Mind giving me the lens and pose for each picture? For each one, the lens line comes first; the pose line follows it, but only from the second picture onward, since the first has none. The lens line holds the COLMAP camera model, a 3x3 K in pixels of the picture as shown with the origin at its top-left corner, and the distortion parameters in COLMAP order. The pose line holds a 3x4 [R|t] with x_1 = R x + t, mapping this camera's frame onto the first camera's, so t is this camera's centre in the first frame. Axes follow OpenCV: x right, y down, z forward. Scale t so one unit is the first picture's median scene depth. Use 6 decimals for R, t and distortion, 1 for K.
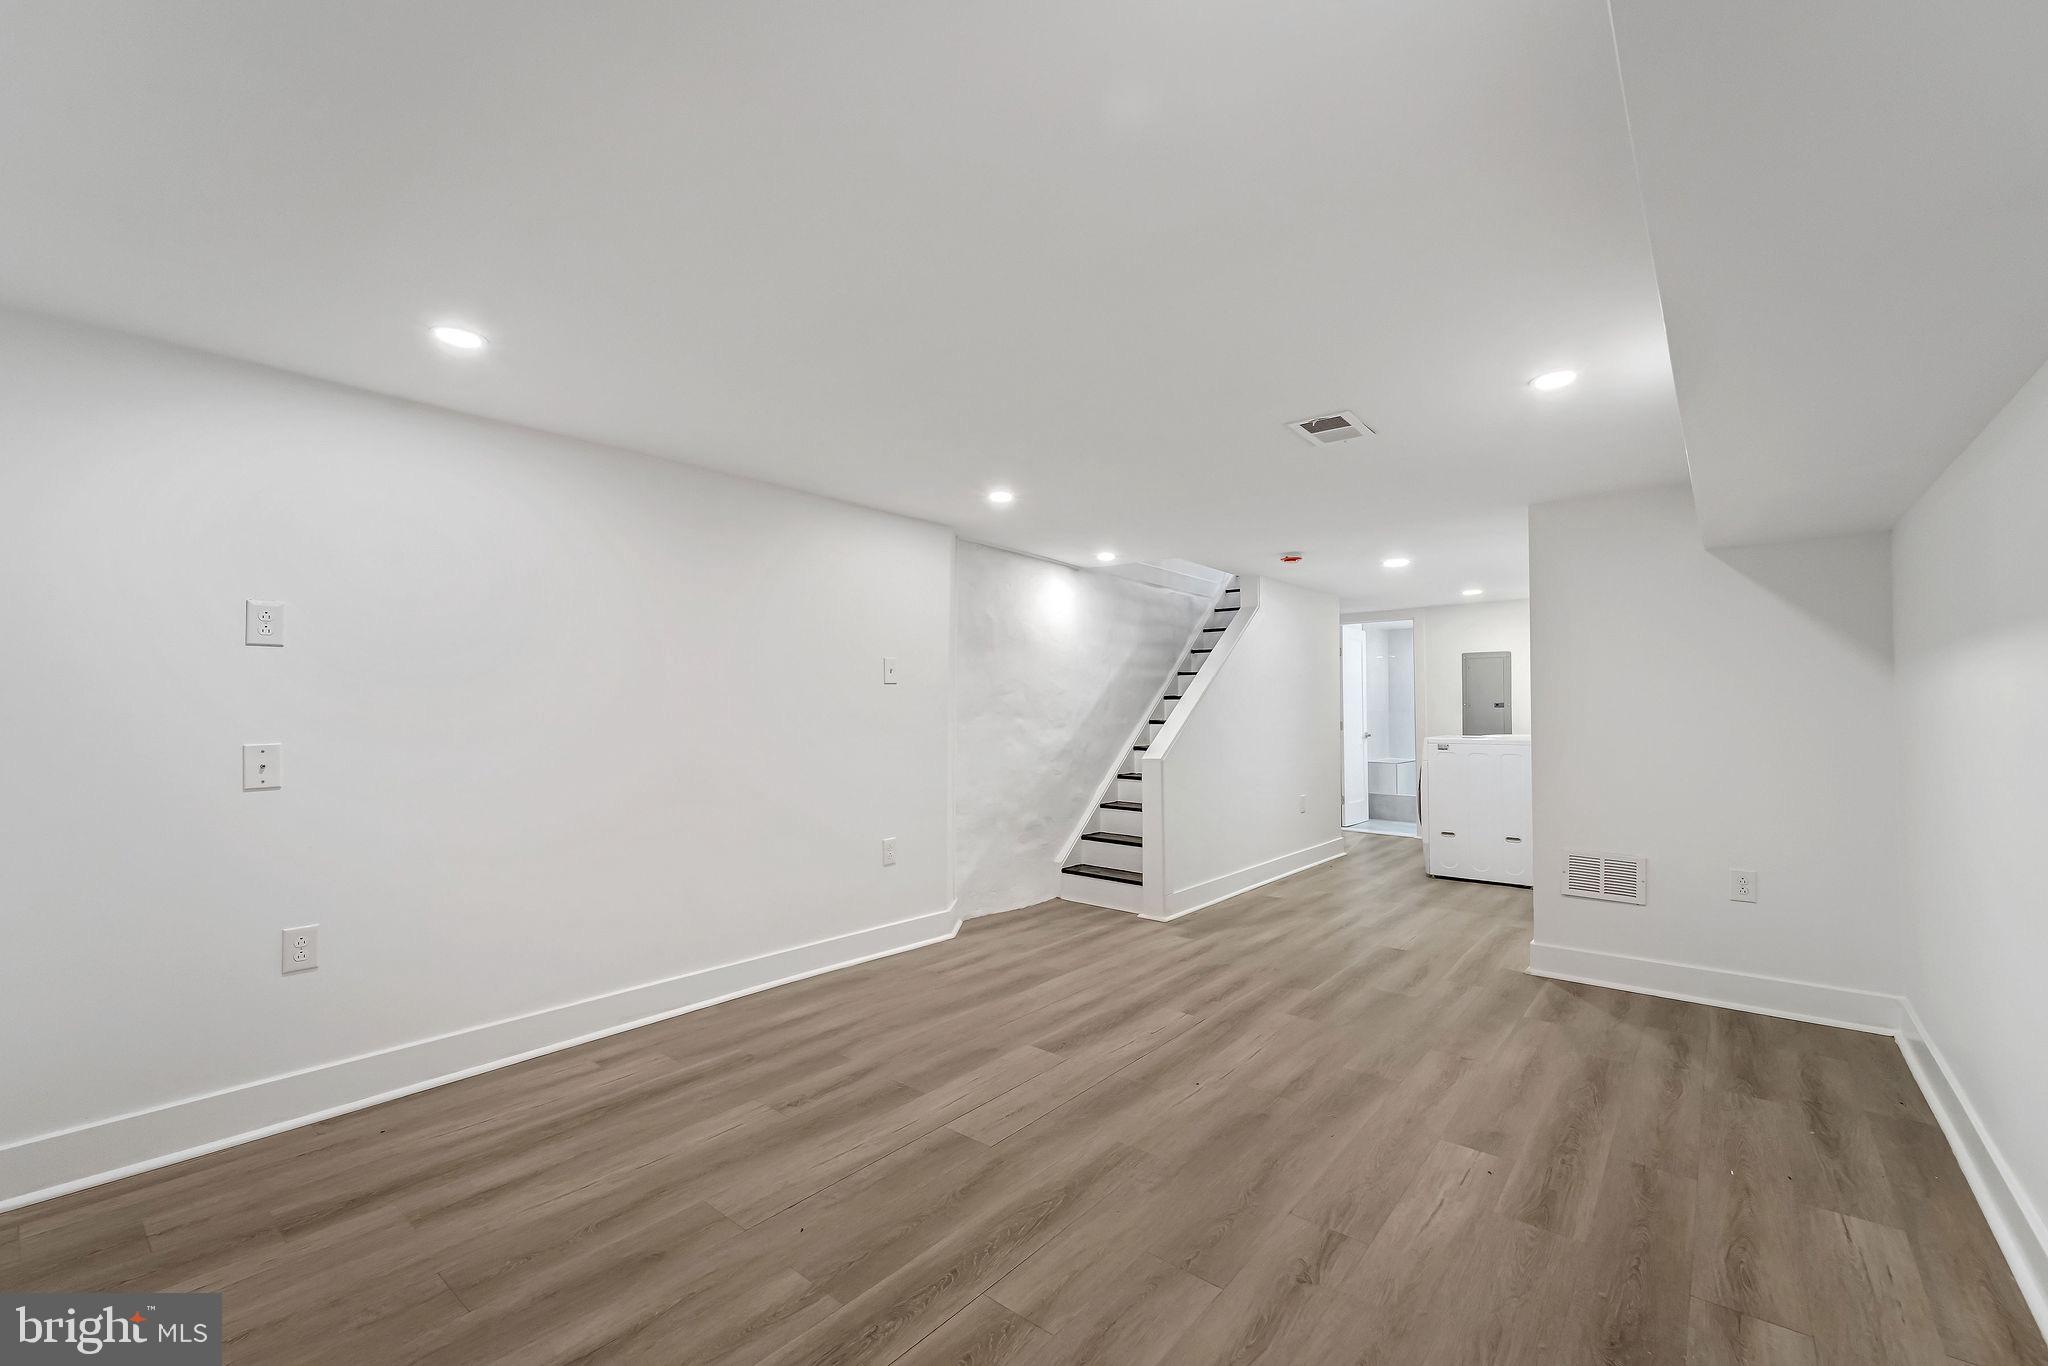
lens RADIAL K [[842.2, 0, 1030.5], [0, 842.2, 692.6], [0, 0, 1]] dist [0.000381, -0.000157]
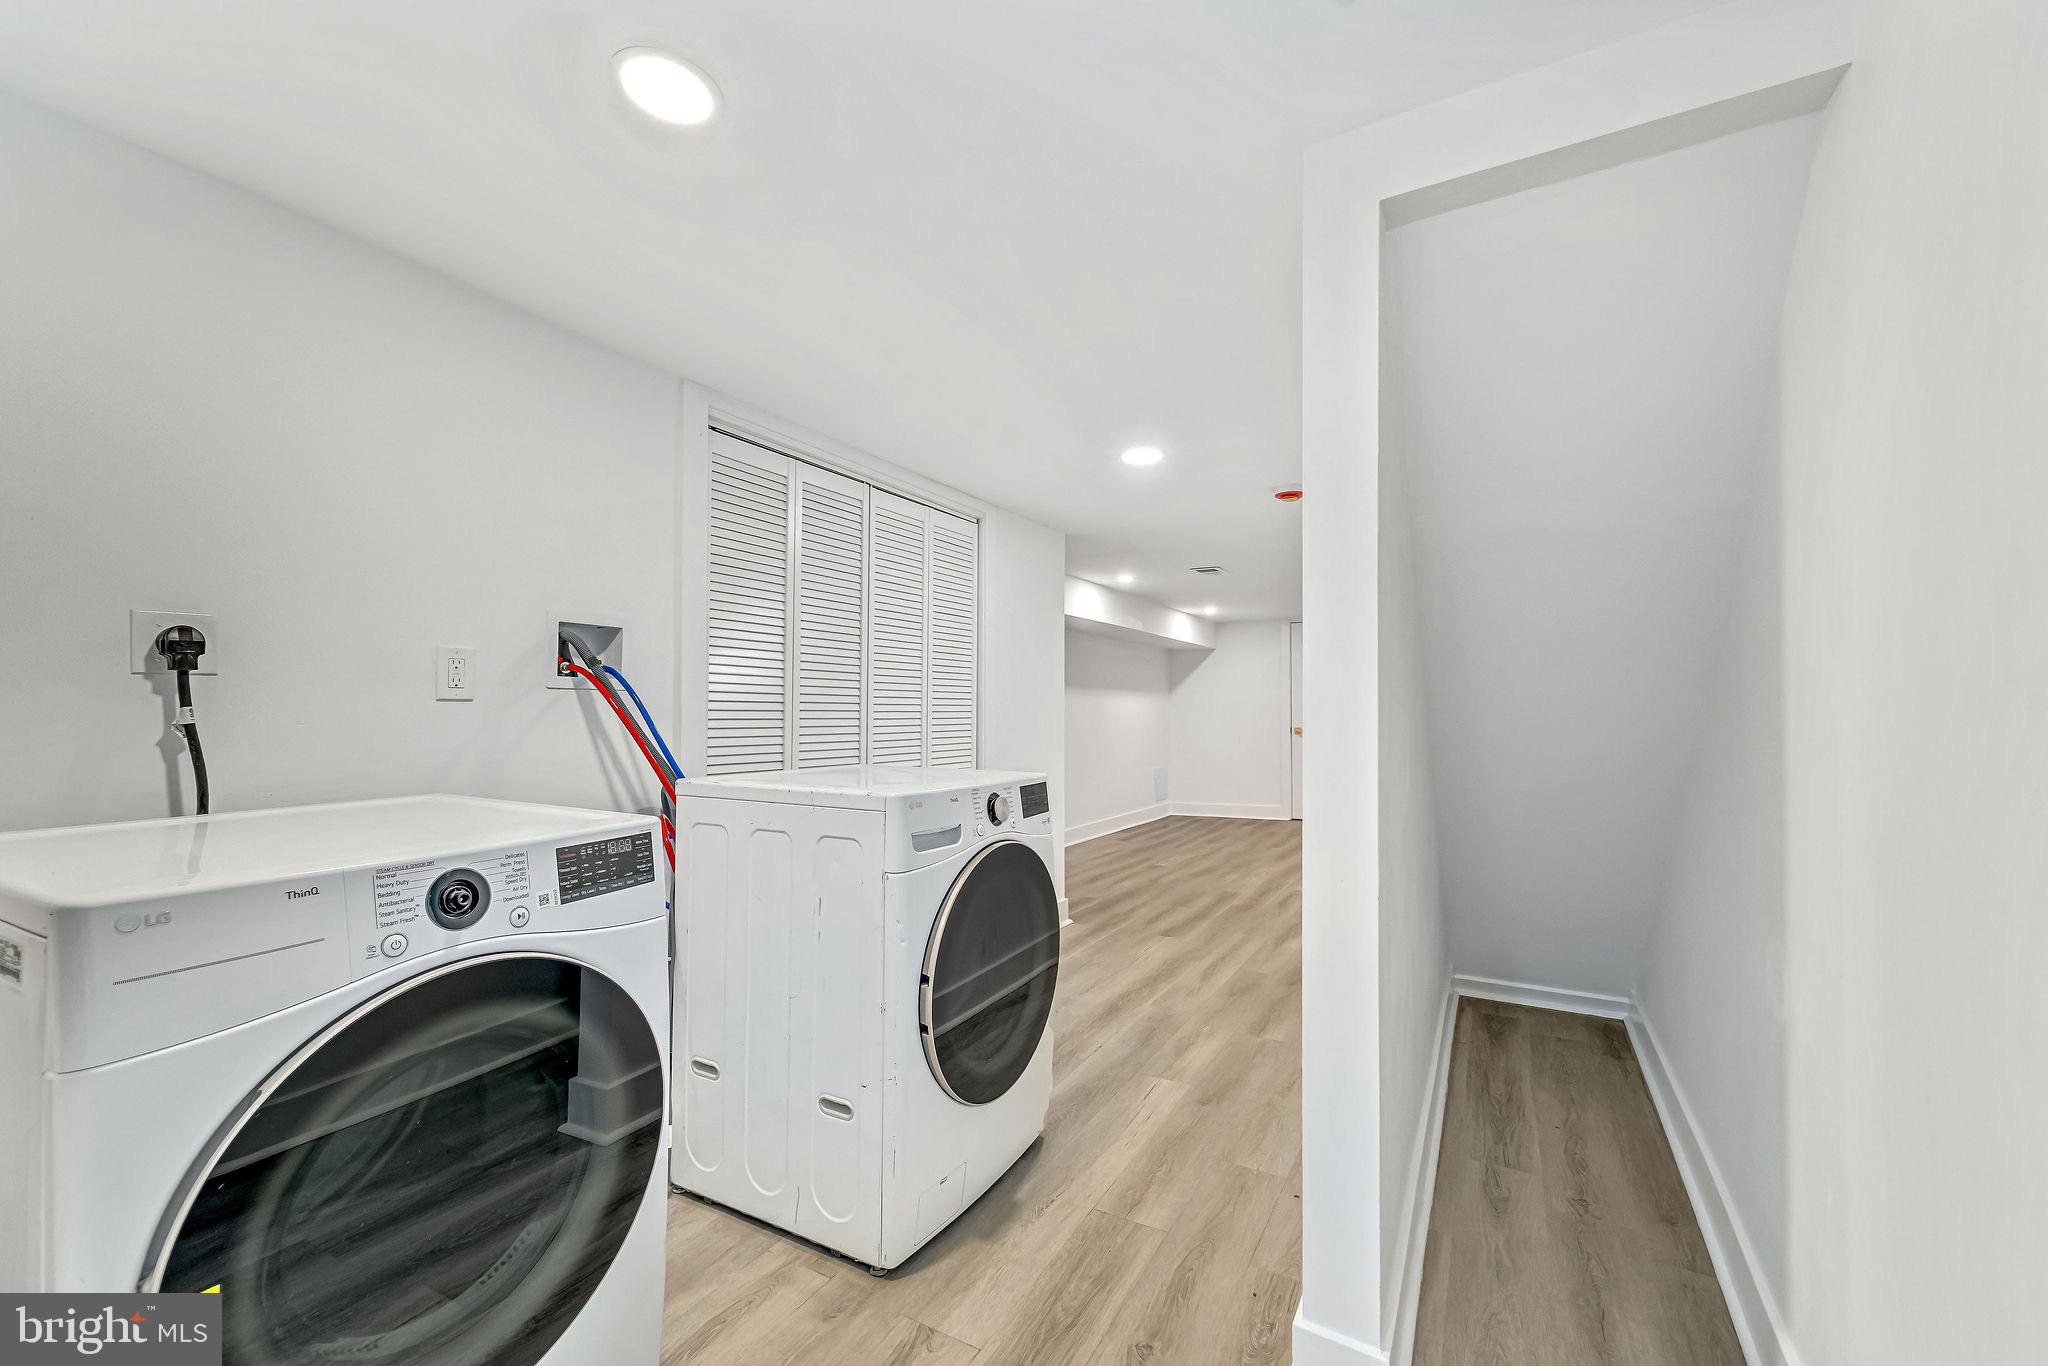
lens RADIAL K [[842.2, 0, 1030.5], [0, 842.2, 692.6], [0, 0, 1]] dist [0.000381, -0.000157]
pose [[-0.983678, -0.014073, -0.179389, 0.968806], [-0.006701, 0.999110, -0.041635, 0.059125], [0.179816, -0.039753, -0.982897, 2.450312]]
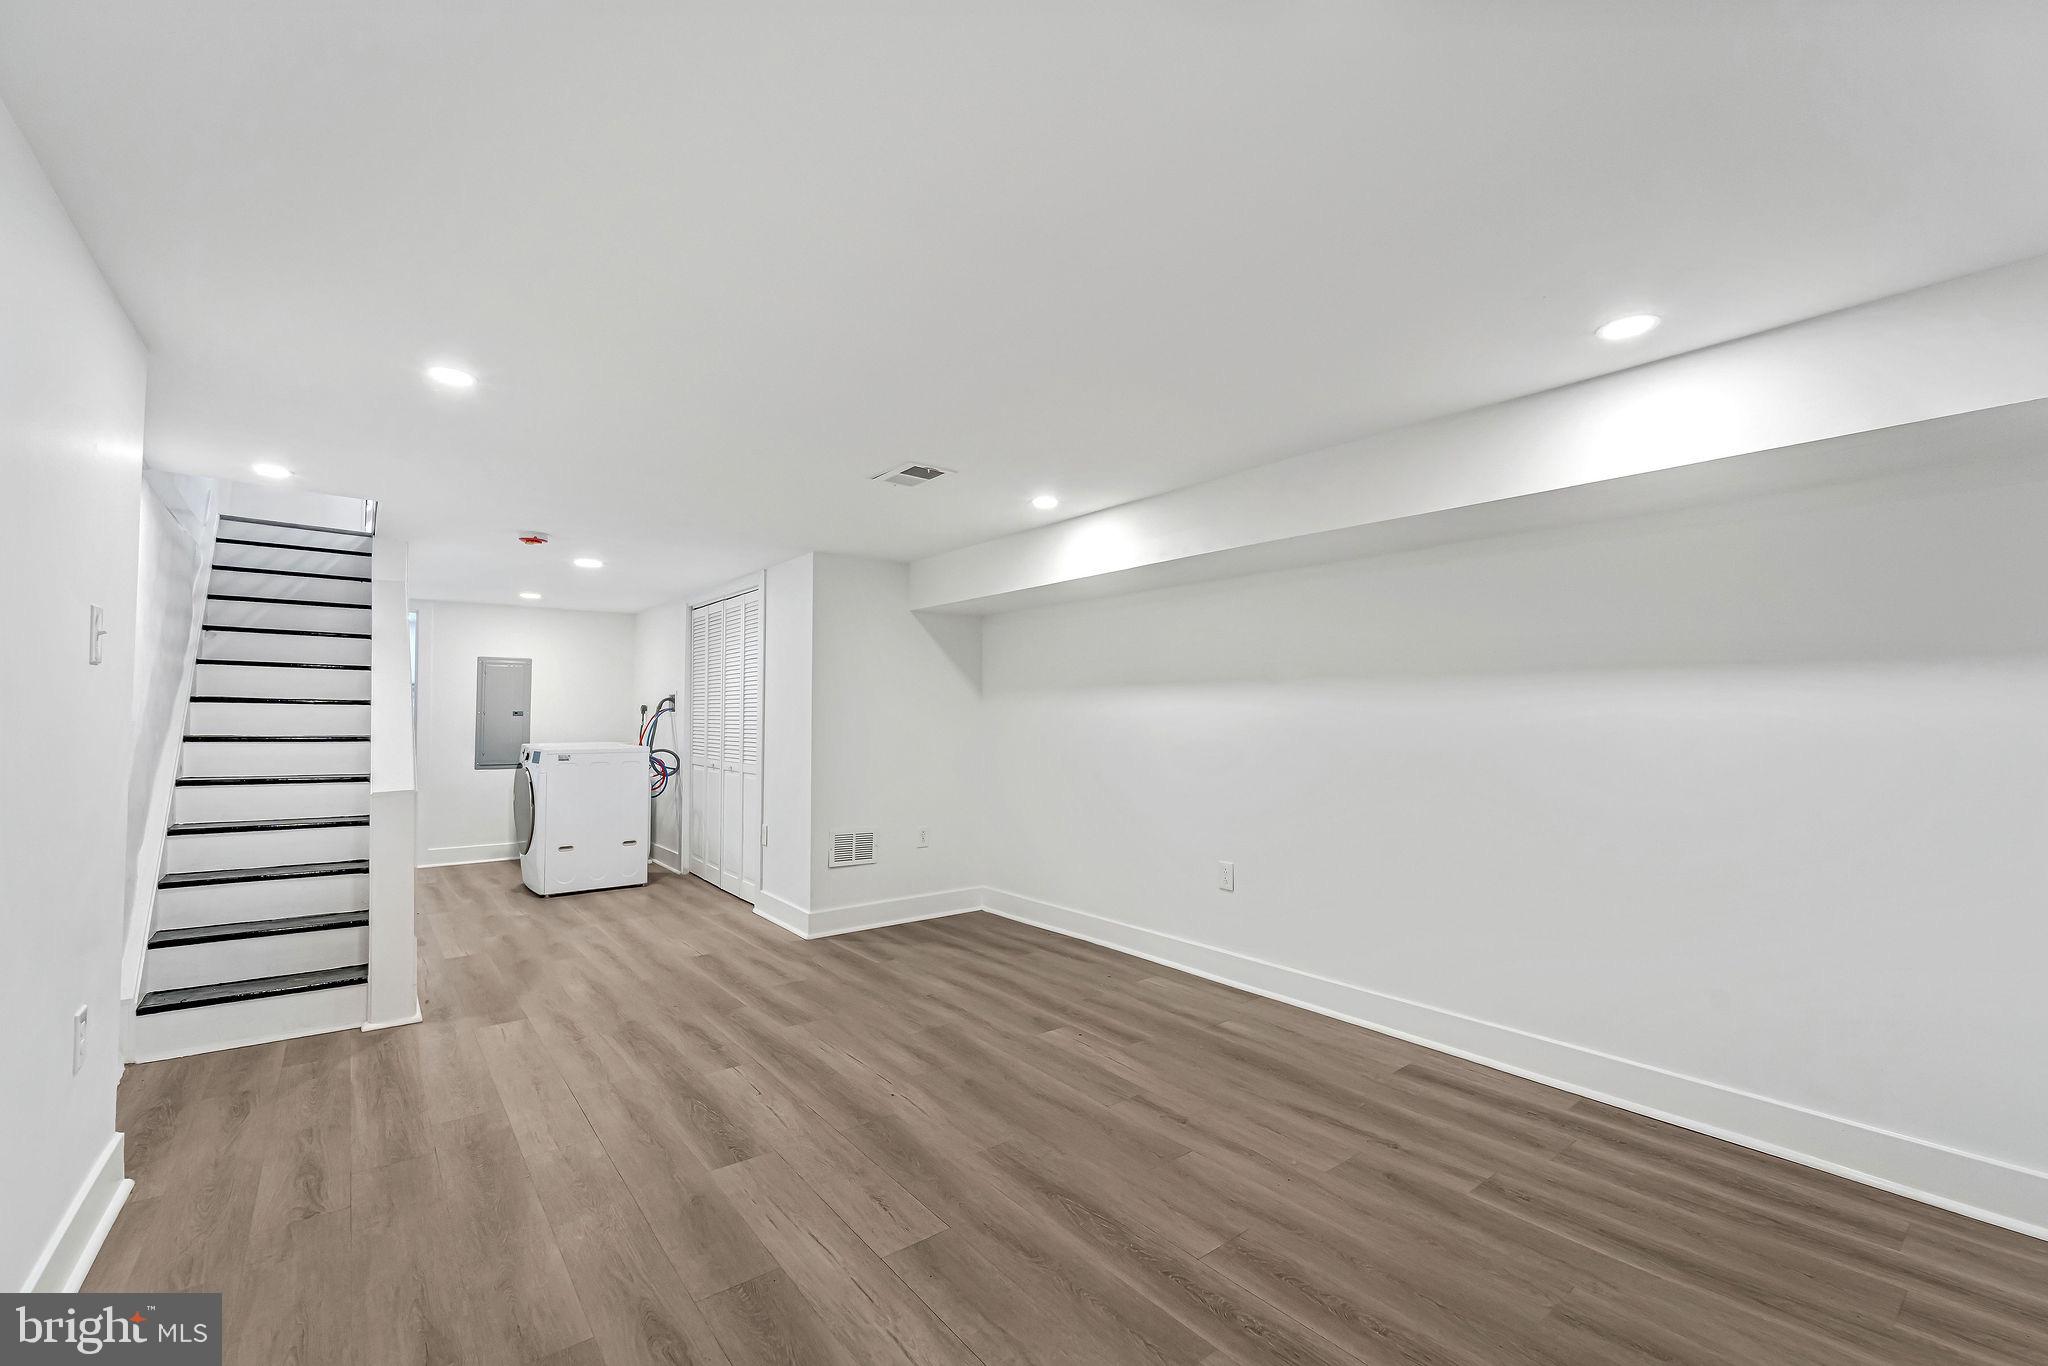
lens RADIAL K [[842.2, 0, 1030.5], [0, 842.2, 692.6], [0, 0, 1]] dist [0.000381, -0.000157]
pose [[0.211775, 0.031065, 0.976825, -0.591512], [-0.022984, 0.999377, -0.026800, 0.006694], [-0.977048, -0.016776, 0.212357, 0.492868]]
